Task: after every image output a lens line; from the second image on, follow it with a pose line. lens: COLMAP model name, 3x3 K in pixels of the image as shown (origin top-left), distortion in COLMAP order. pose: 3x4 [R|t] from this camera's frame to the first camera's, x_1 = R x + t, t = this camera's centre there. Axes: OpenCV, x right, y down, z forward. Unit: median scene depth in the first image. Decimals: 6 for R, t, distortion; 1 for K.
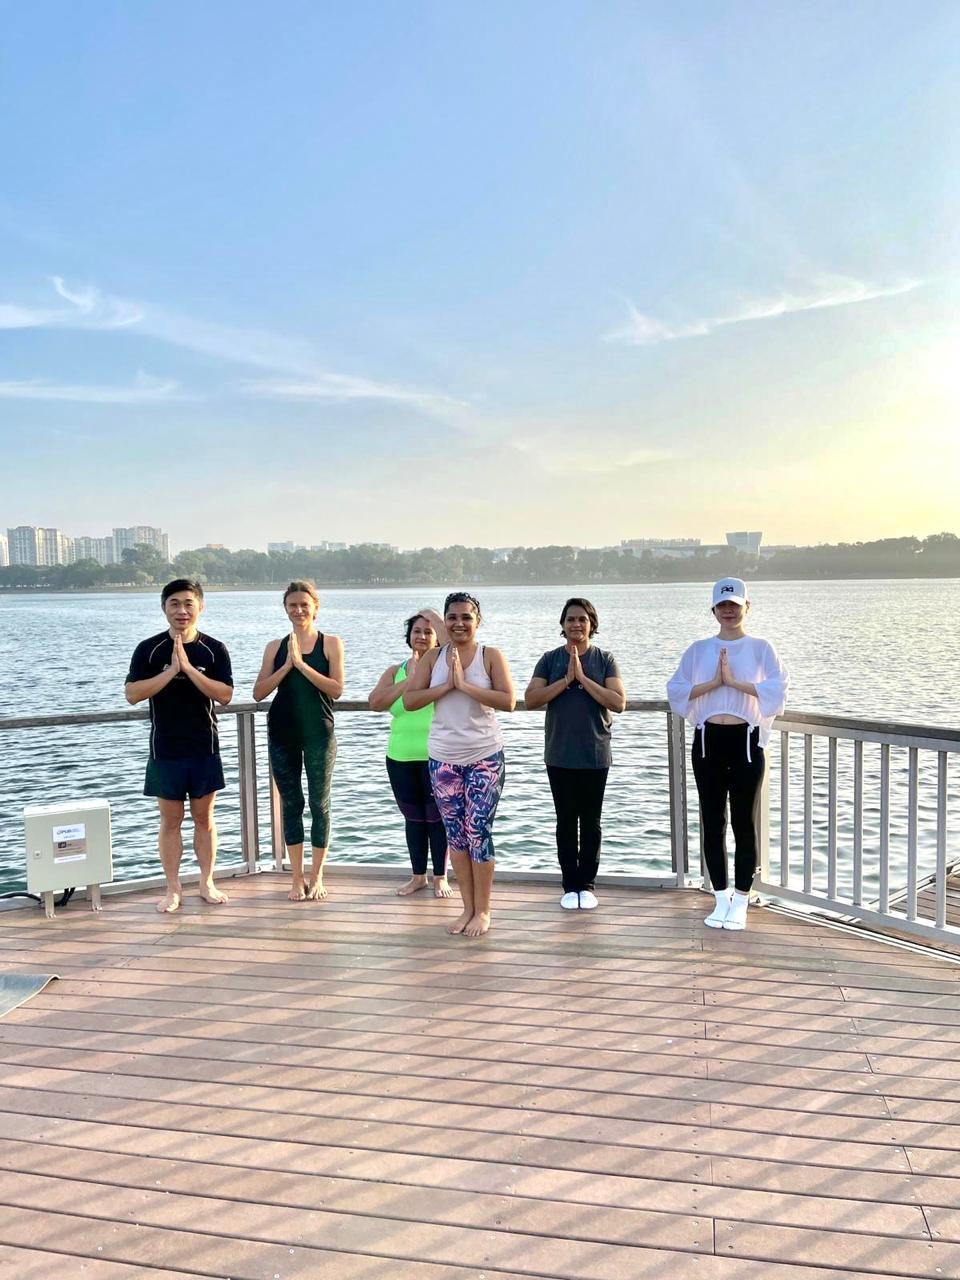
lens RADIAL K [[1070.5, 0, 480.0], [0, 1070.5, 640.0], [0, 0, 1]] dist [0.034619, 0.000786]
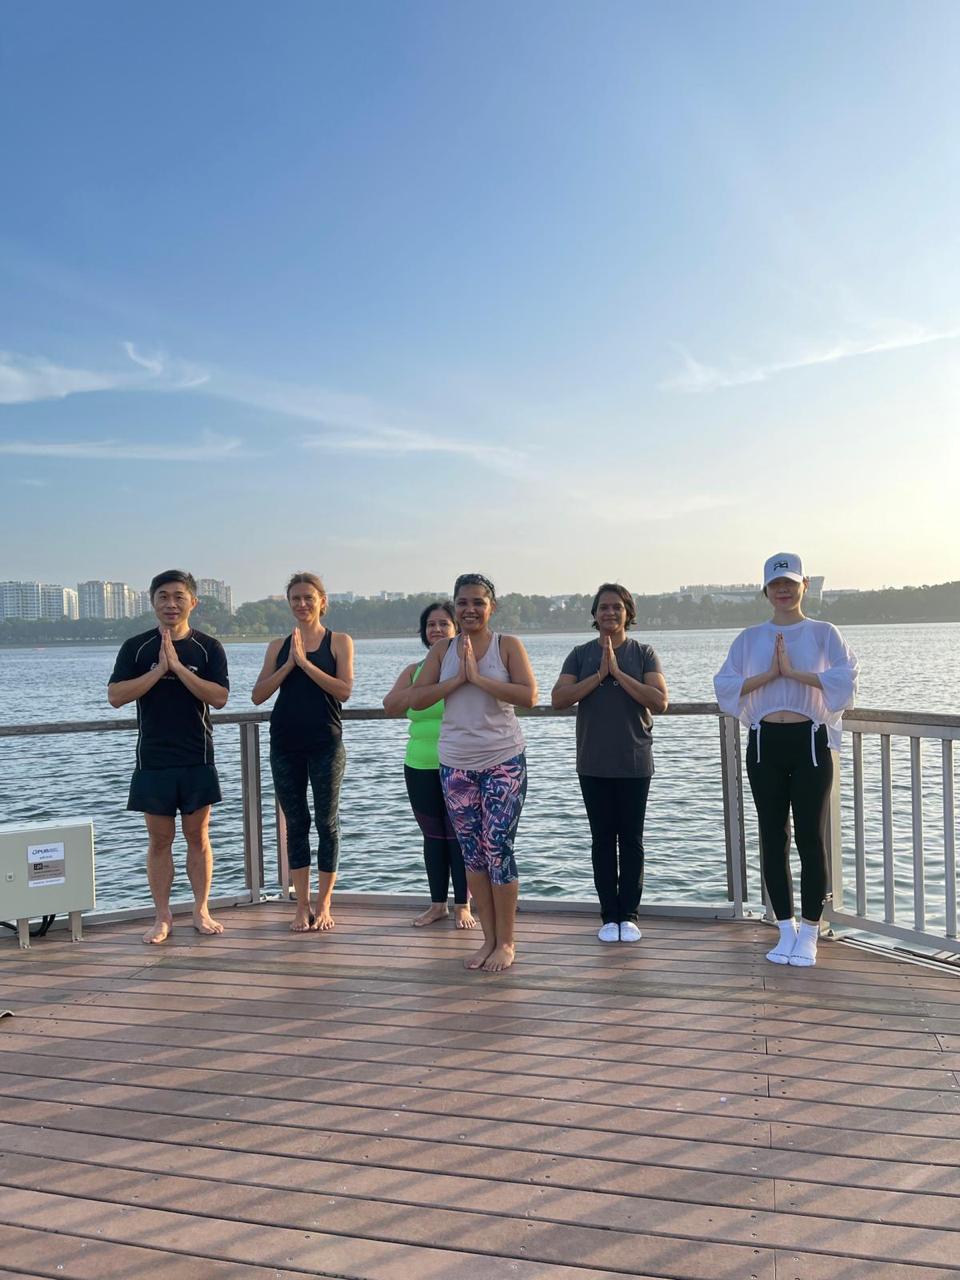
lens RADIAL K [[1054.1, 0, 476.5], [0, 1054.1, 624.8], [0, 0, 1]] dist [0.068408, -0.103107]
pose [[0.998020, -0.013517, -0.061428, 0.035695], [0.009494, 0.997820, -0.065311, 0.053956], [0.062177, 0.064599, 0.995972, 0.134427]]
